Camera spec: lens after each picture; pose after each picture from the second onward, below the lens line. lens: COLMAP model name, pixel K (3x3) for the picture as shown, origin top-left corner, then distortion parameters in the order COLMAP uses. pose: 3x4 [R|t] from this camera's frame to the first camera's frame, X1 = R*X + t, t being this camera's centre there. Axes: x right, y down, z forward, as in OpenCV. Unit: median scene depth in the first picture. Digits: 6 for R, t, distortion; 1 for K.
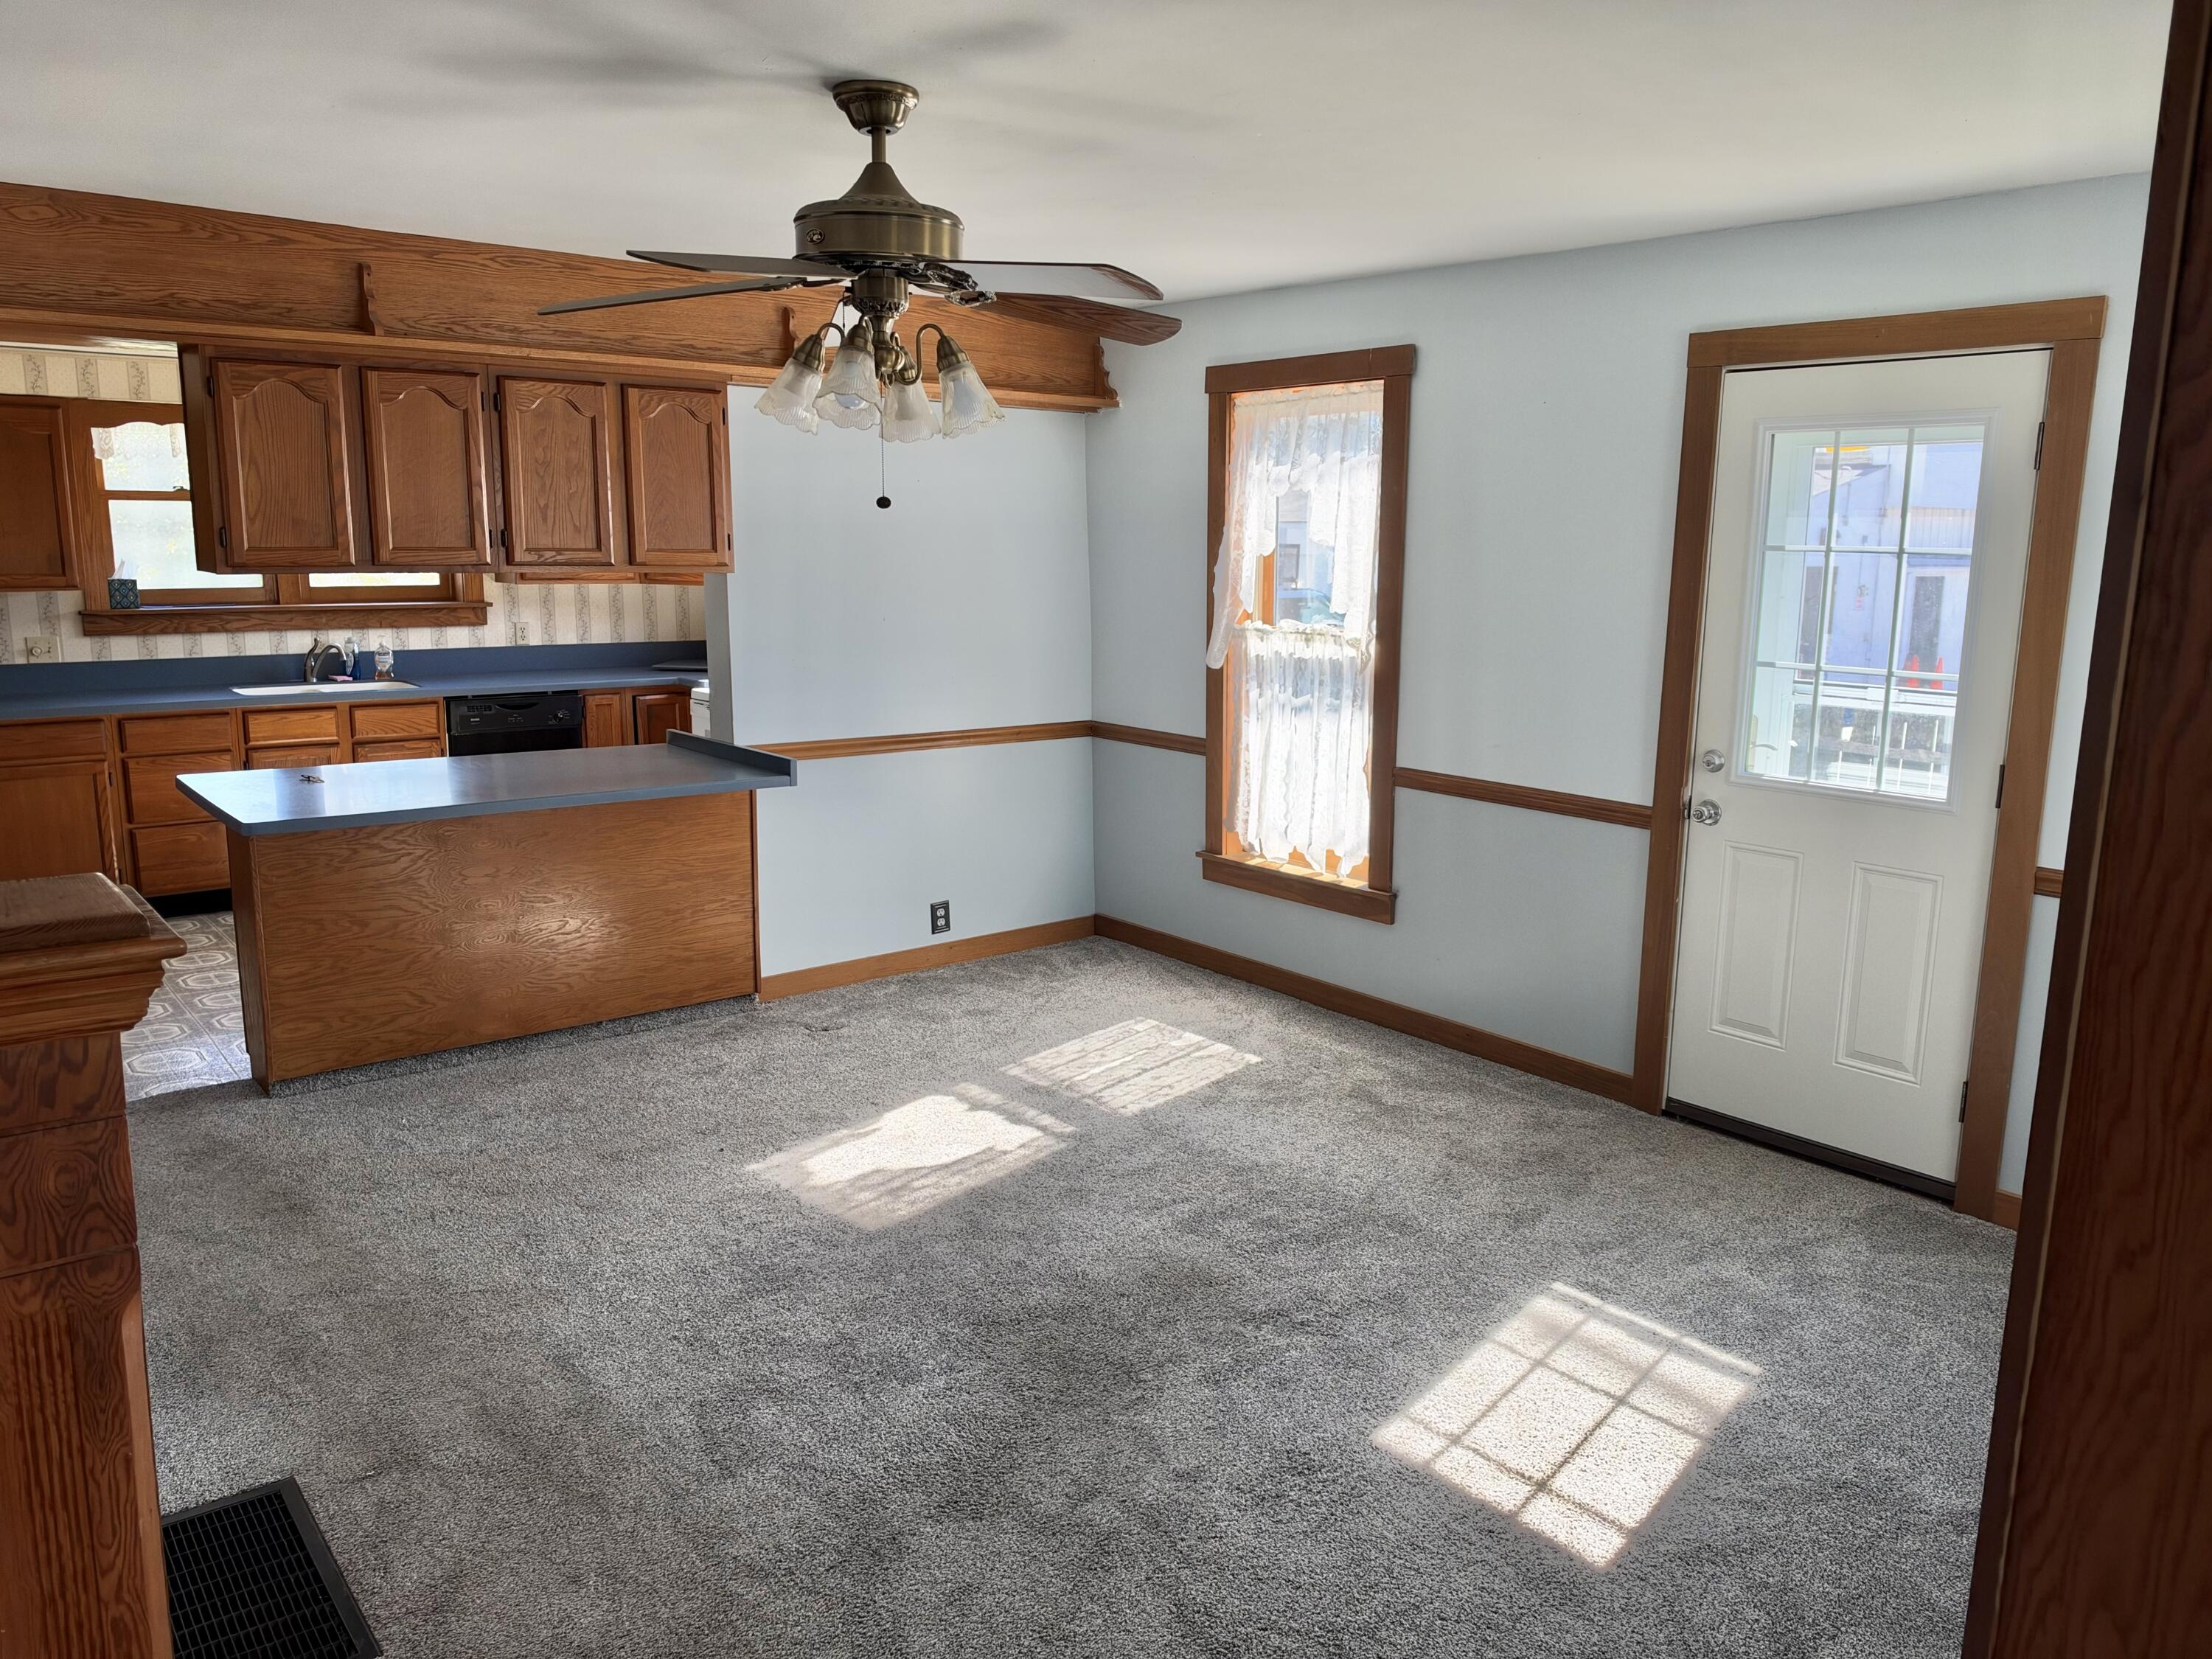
lens RADIAL K [[1588.1, 0, 1094.3], [0, 1588.1, 829.3], [0, 0, 1]] dist [0.052963, -0.076648]
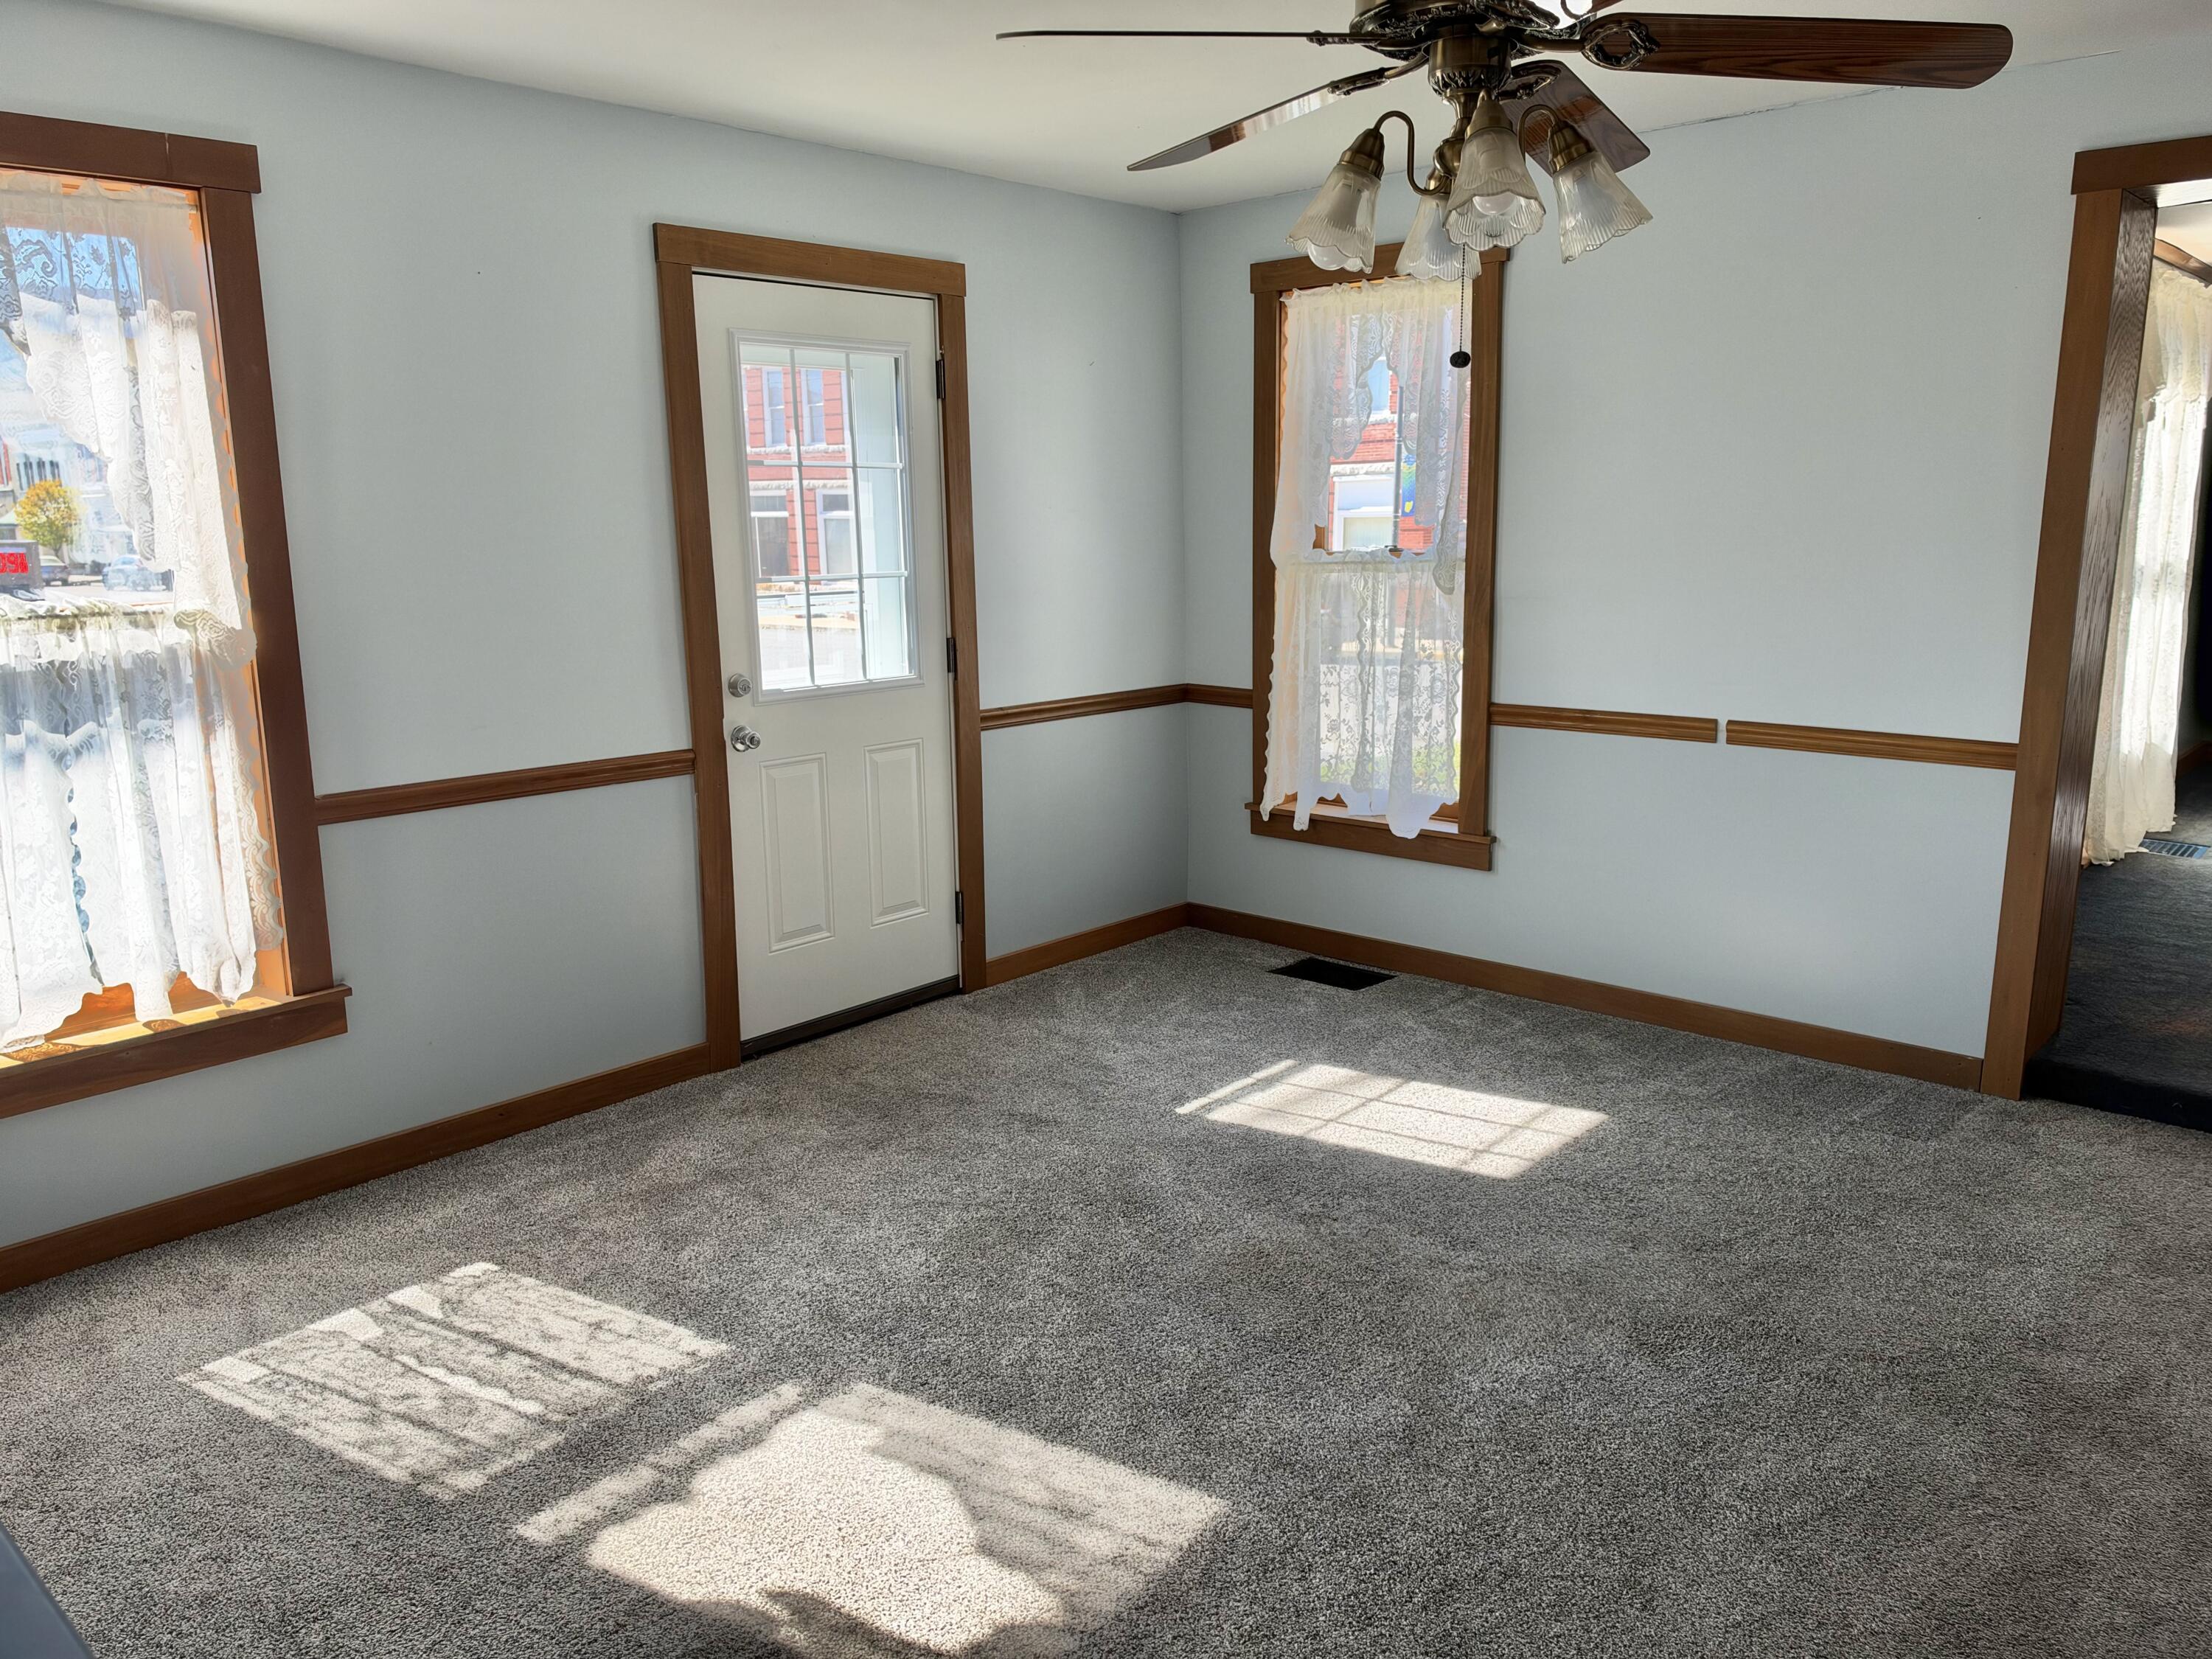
lens RADIAL K [[1588.1, 0, 1101.5], [0, 1588.1, 826.3], [0, 0, 1]] dist [0.052963, -0.076648]
pose [[-0.147271, -0.207710, 0.967041, -0.576229], [0.190020, 0.953548, 0.233750, -0.139472], [-0.970672, 0.218182, -0.100961, 0.869403]]
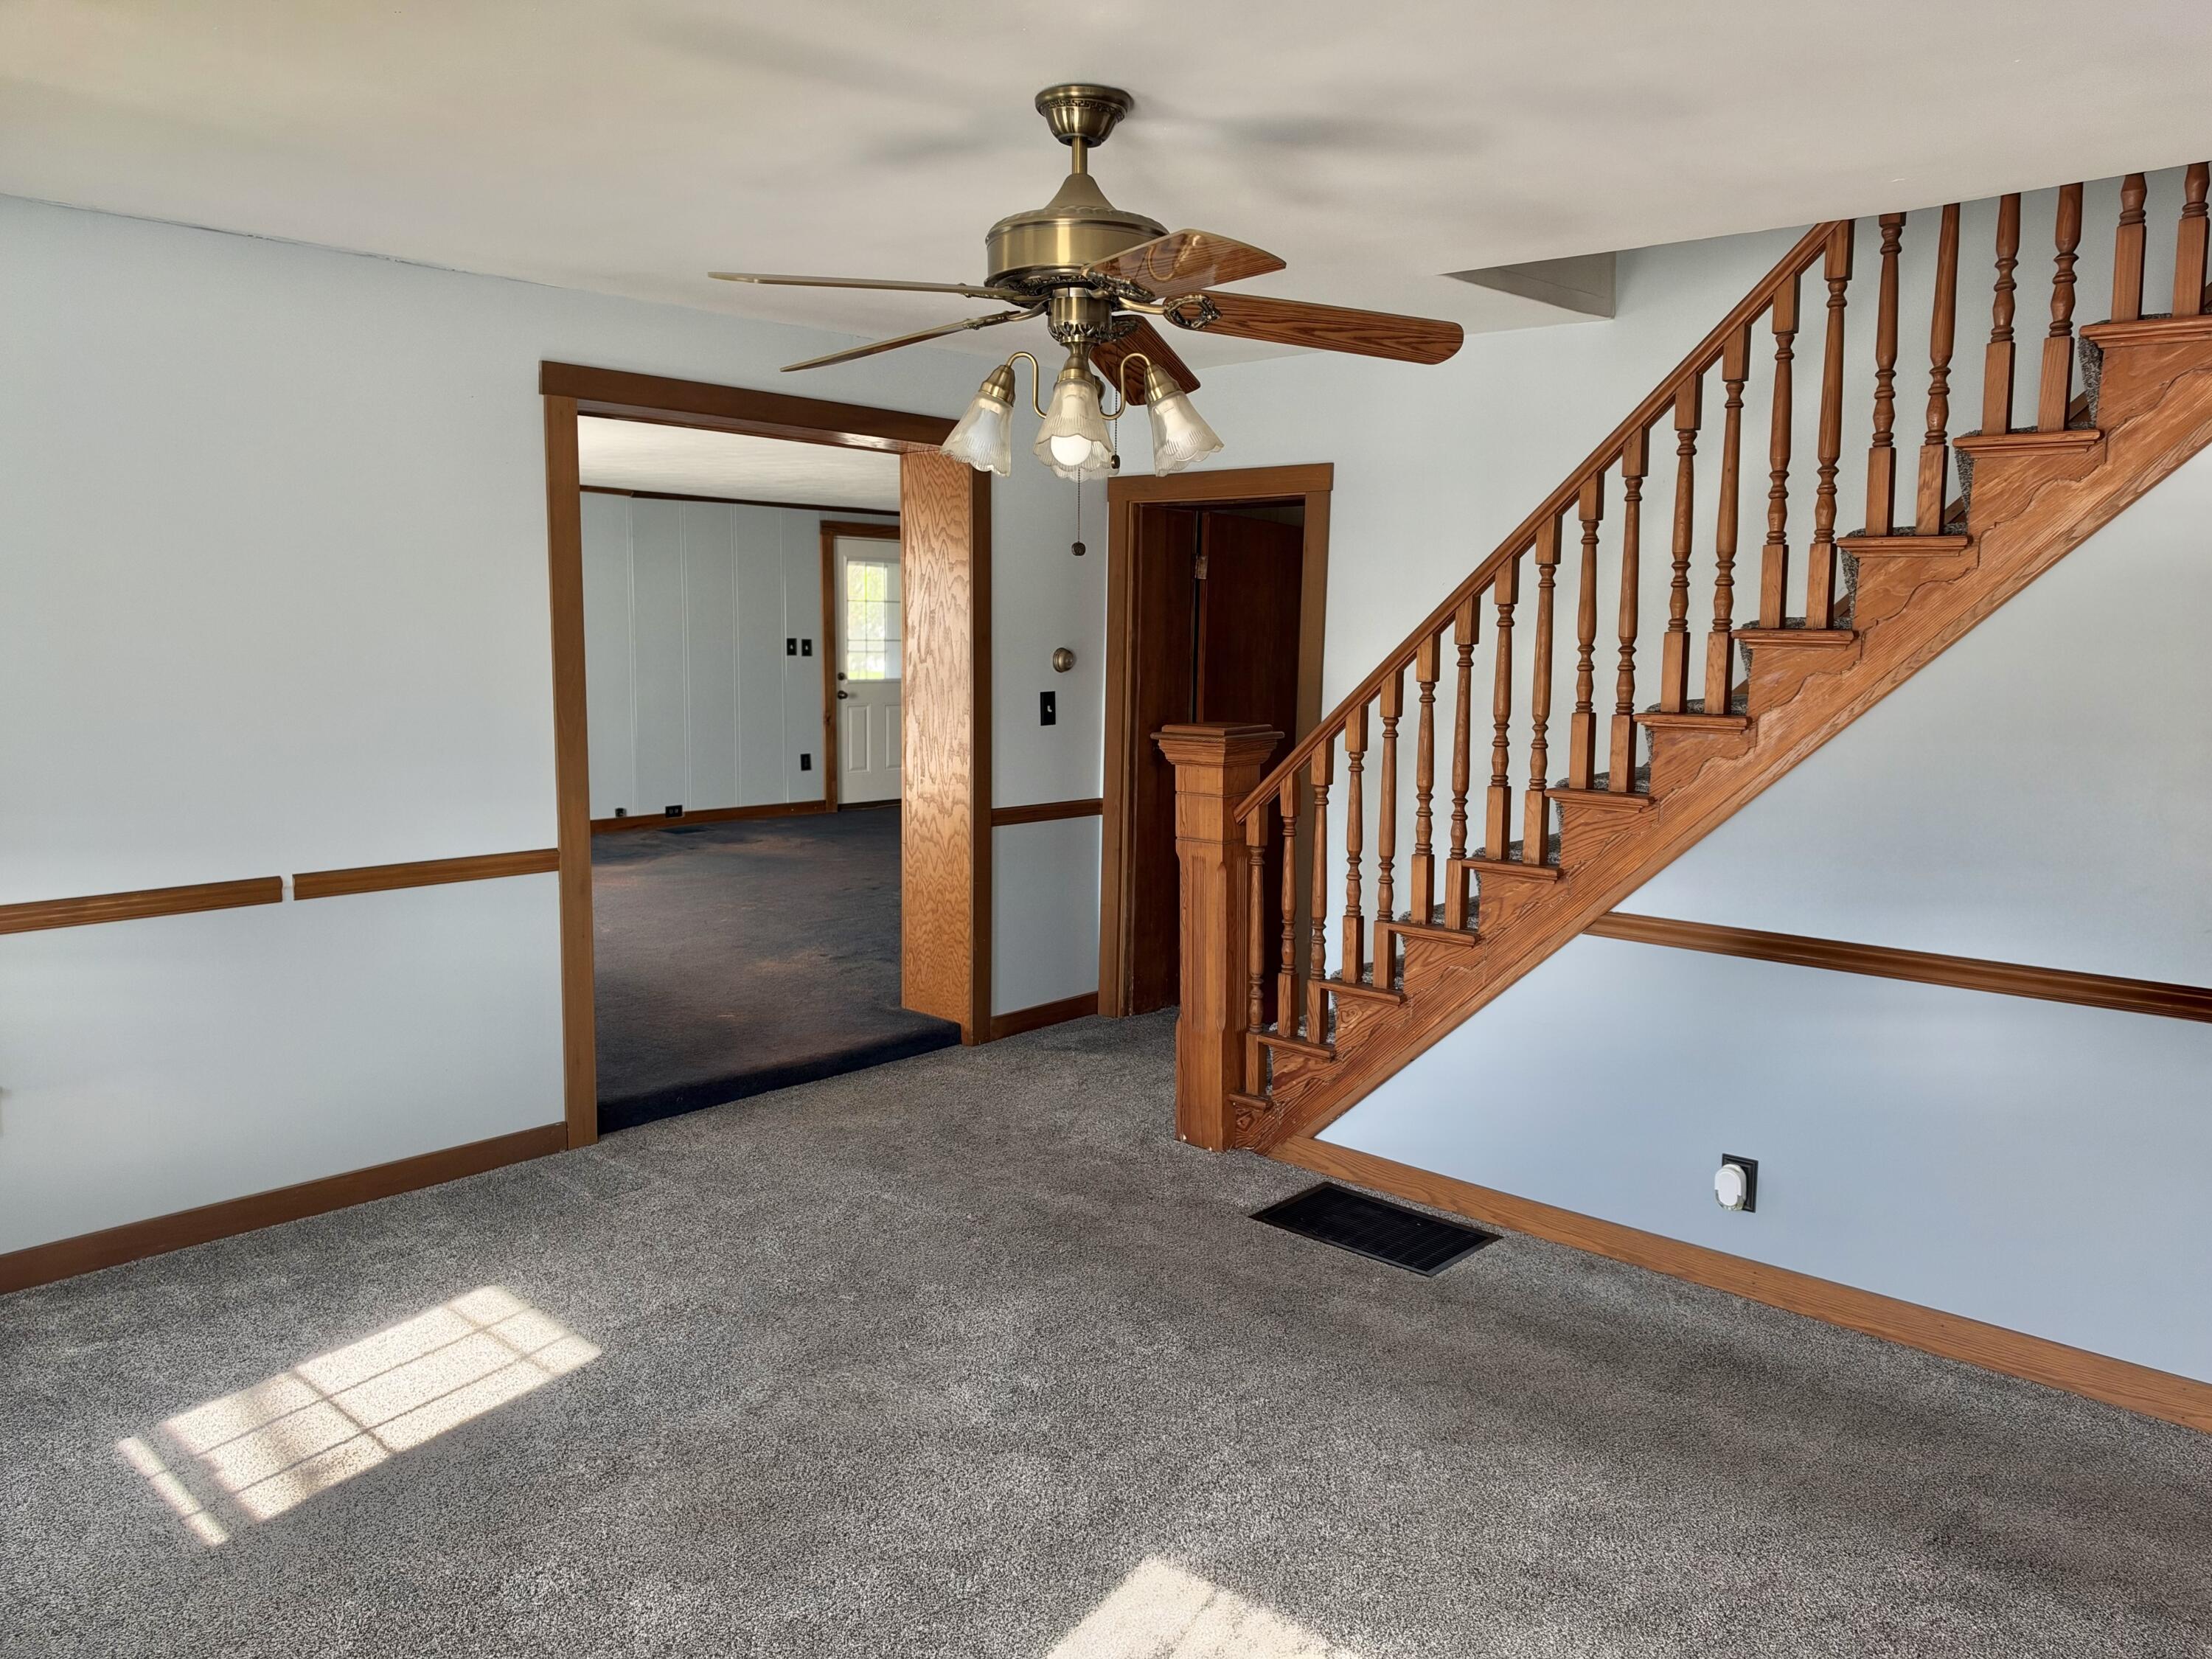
lens RADIAL K [[1588.1, 0, 1105.2], [0, 1588.1, 838.0], [0, 0, 1]] dist [0.052963, -0.076648]
pose [[-0.990631, -0.005581, -0.136449, -0.017577], [-0.047541, 0.950760, 0.306261, -0.219161], [0.128021, 0.309878, -0.942118, 1.287660]]
